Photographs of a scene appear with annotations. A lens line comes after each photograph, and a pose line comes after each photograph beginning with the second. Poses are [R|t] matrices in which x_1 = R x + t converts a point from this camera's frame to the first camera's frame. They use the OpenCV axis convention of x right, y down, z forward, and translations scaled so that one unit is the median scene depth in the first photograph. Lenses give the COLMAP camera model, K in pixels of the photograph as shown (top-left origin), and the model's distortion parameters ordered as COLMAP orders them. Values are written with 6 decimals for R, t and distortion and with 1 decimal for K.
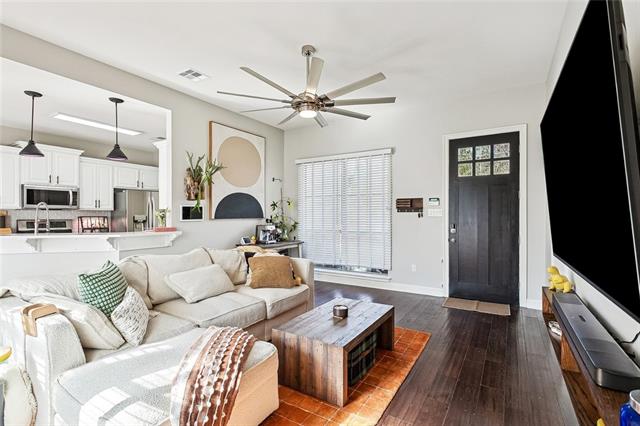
lens RADIAL K [[305.4, 0, 320.0], [0, 305.4, 213.0], [0, 0, 1]] dist [-0.000544, -0.000123]
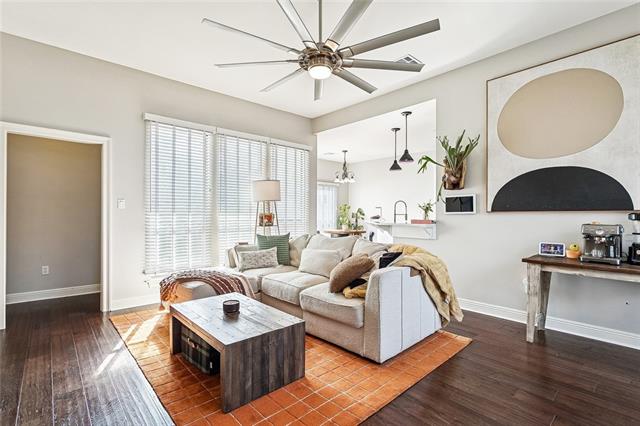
lens RADIAL K [[305.4, 0, 320.0], [0, 305.4, 213.0], [0, 0, 1]] dist [-0.000544, -0.000123]
pose [[-0.269246, -0.005729, -0.963054, 0.726477], [0.003741, 0.999969, -0.006995, 0.040075], [0.963064, -0.005486, -0.269216, 1.237626]]
